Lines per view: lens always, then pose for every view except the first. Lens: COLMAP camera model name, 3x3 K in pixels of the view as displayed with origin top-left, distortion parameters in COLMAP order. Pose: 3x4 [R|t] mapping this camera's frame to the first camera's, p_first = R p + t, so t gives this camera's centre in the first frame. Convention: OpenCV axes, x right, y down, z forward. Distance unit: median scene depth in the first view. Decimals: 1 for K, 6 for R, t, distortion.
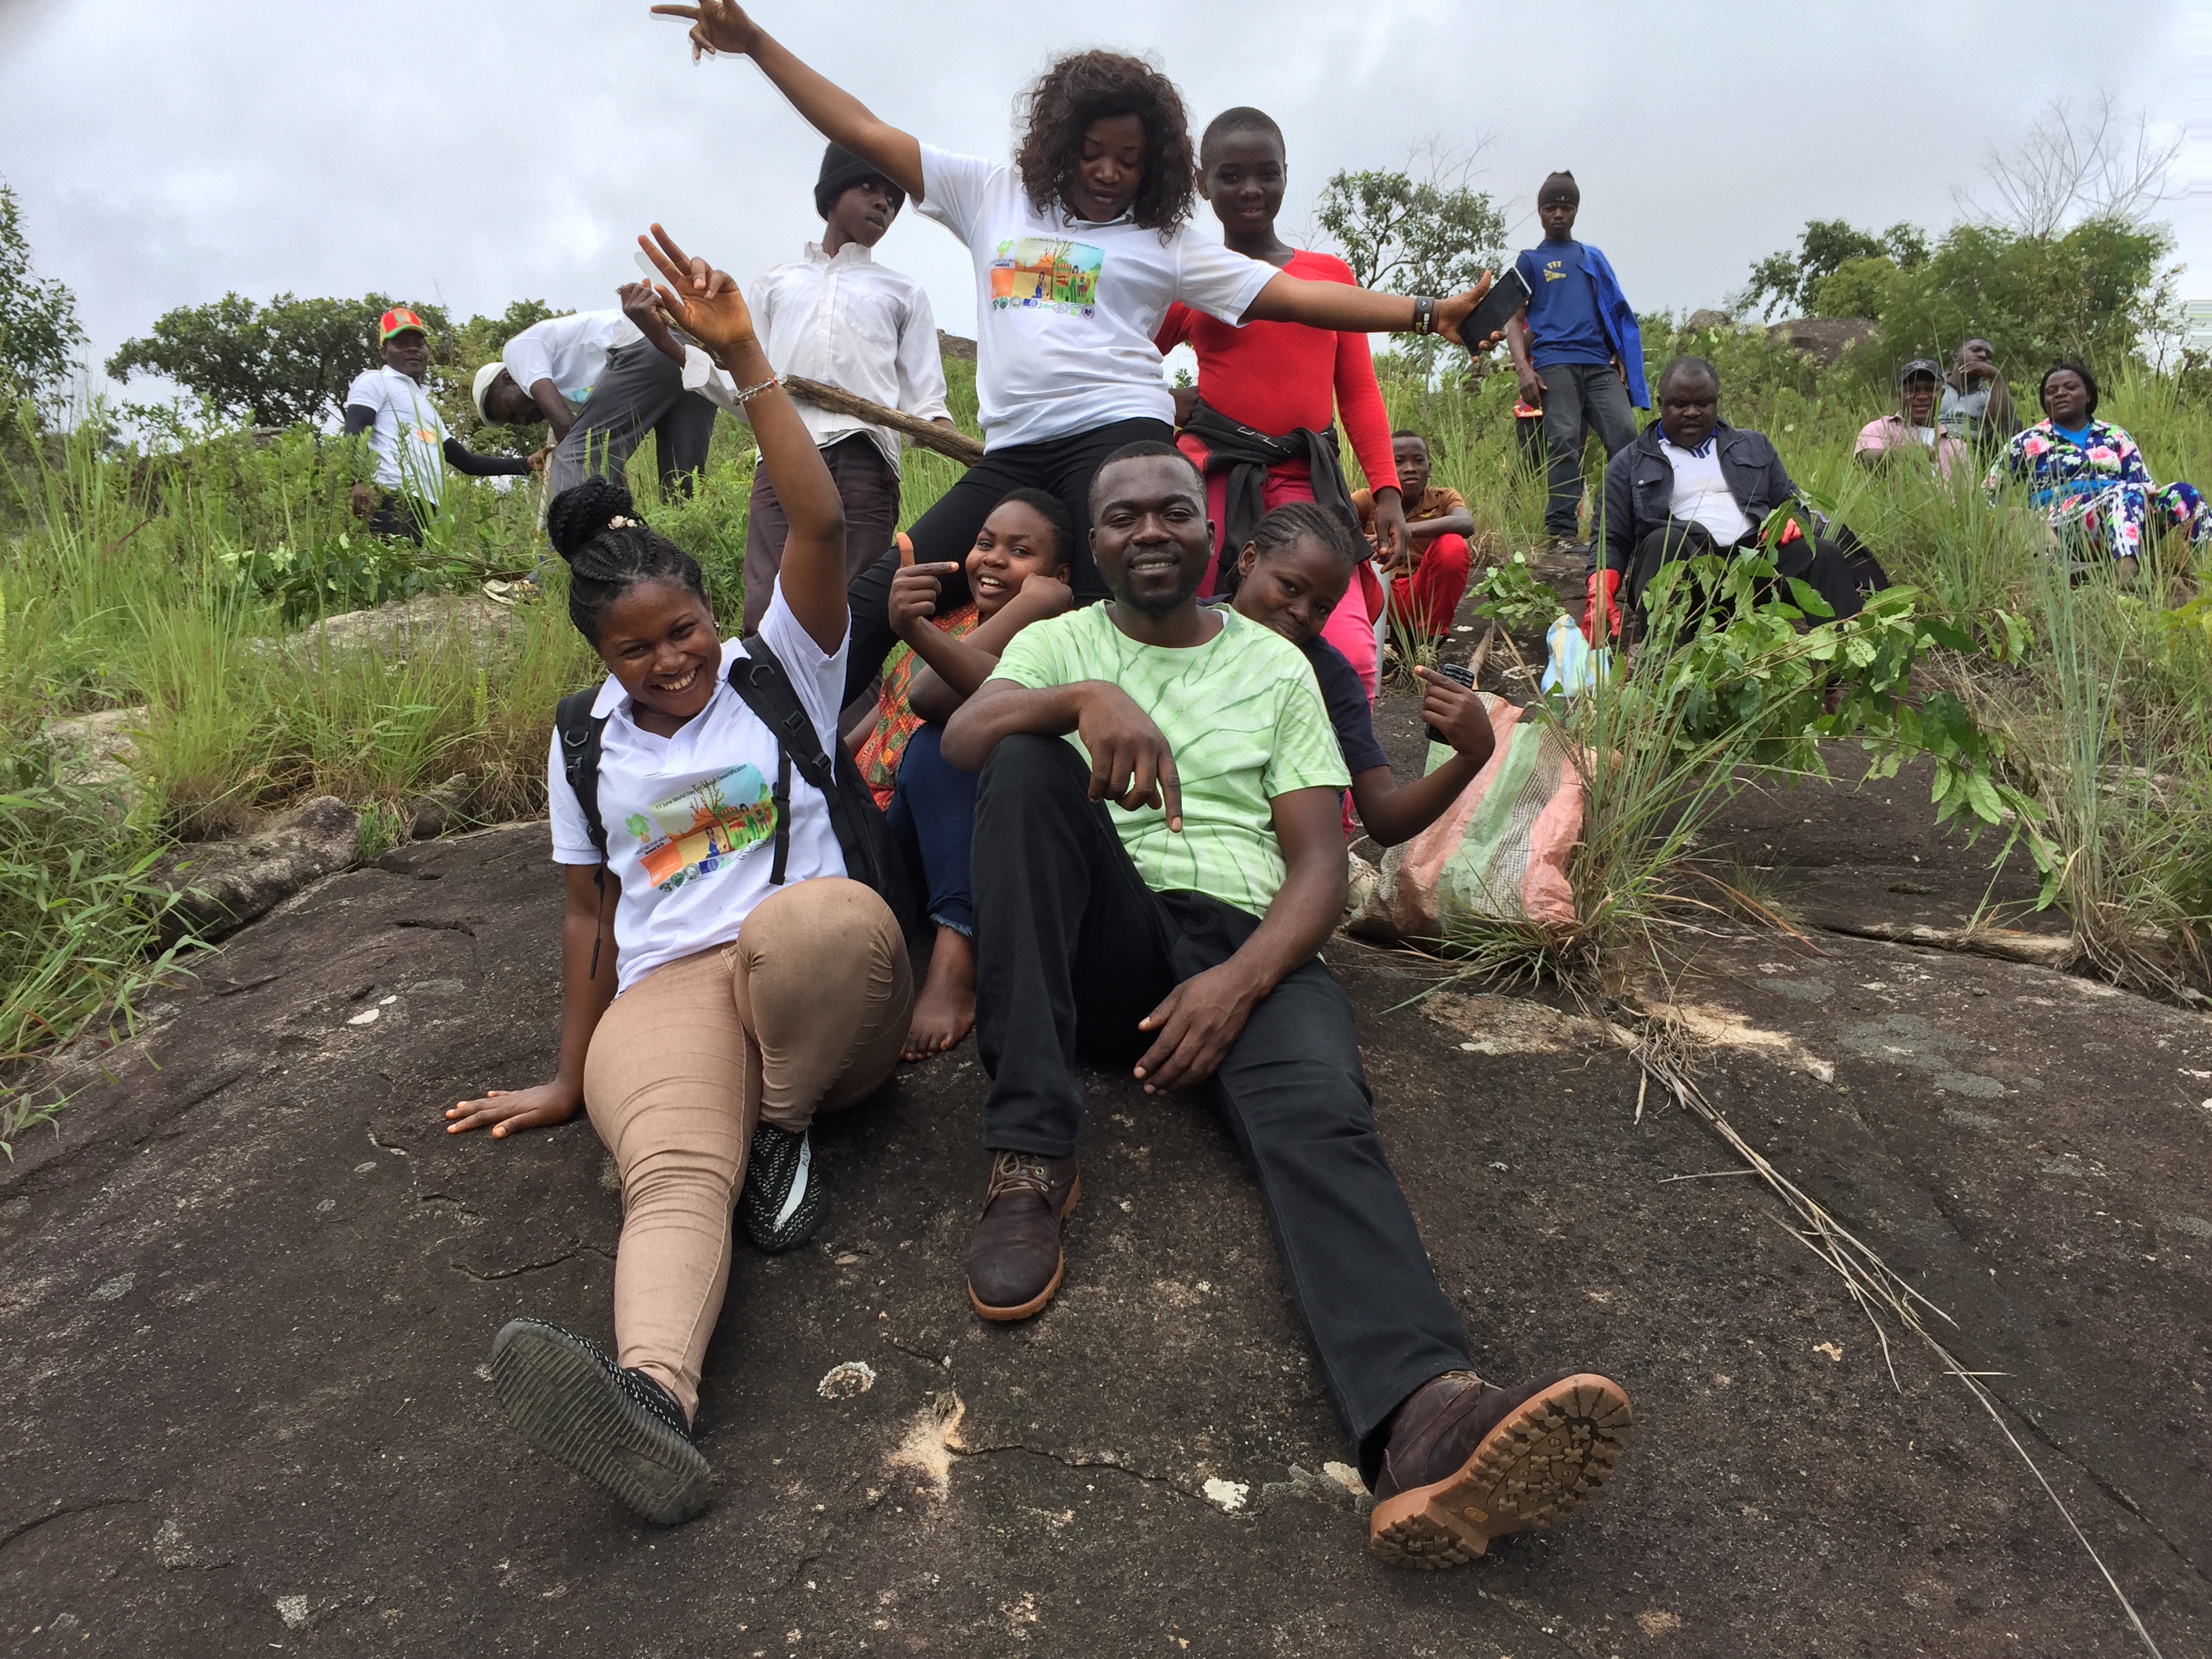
lens RADIAL K [[1966.5, 0, 1111.4], [0, 1966.5, 795.6], [0, 0, 1]] dist [0.099238, -0.149197]
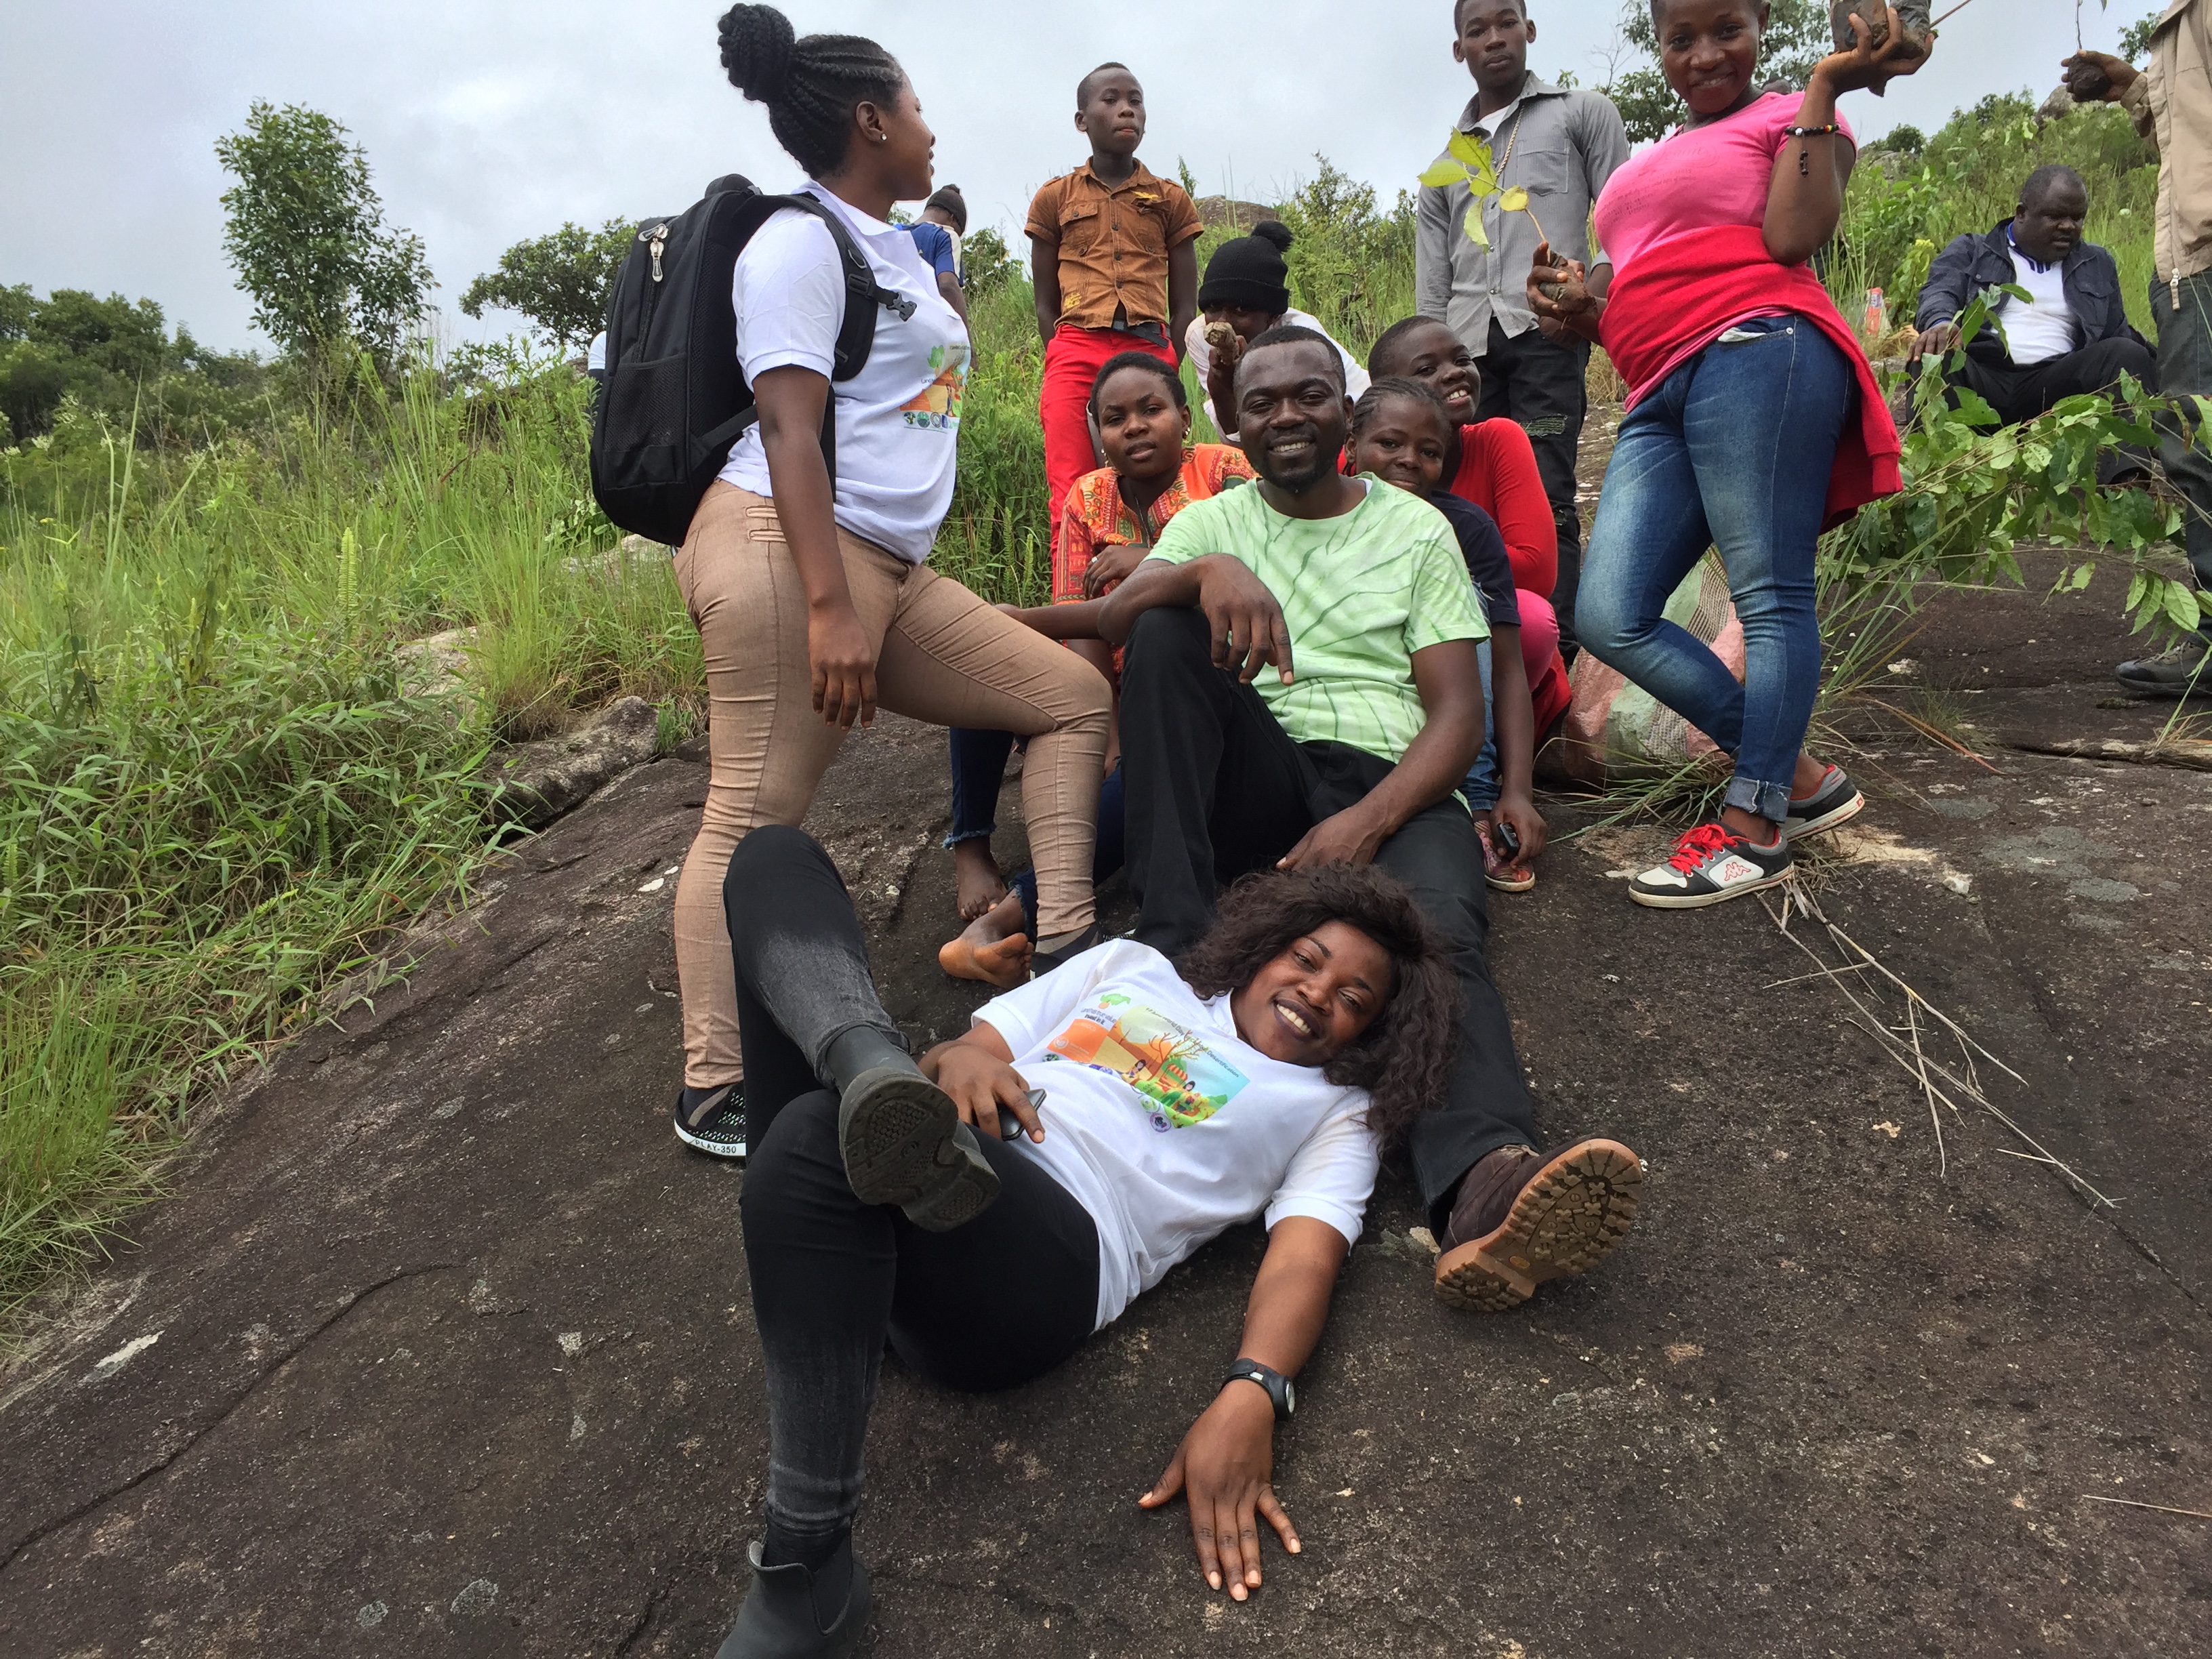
lens RADIAL K [[1924.4, 0, 1100.7], [0, 1924.4, 773.2], [0, 0, 1]] dist [0.093016, -0.130634]
pose [[0.986117, -0.046743, -0.159335, 0.079060], [0.055805, 0.997040, 0.052882, 0.001156], [0.156392, -0.061039, 0.985807, -0.081948]]
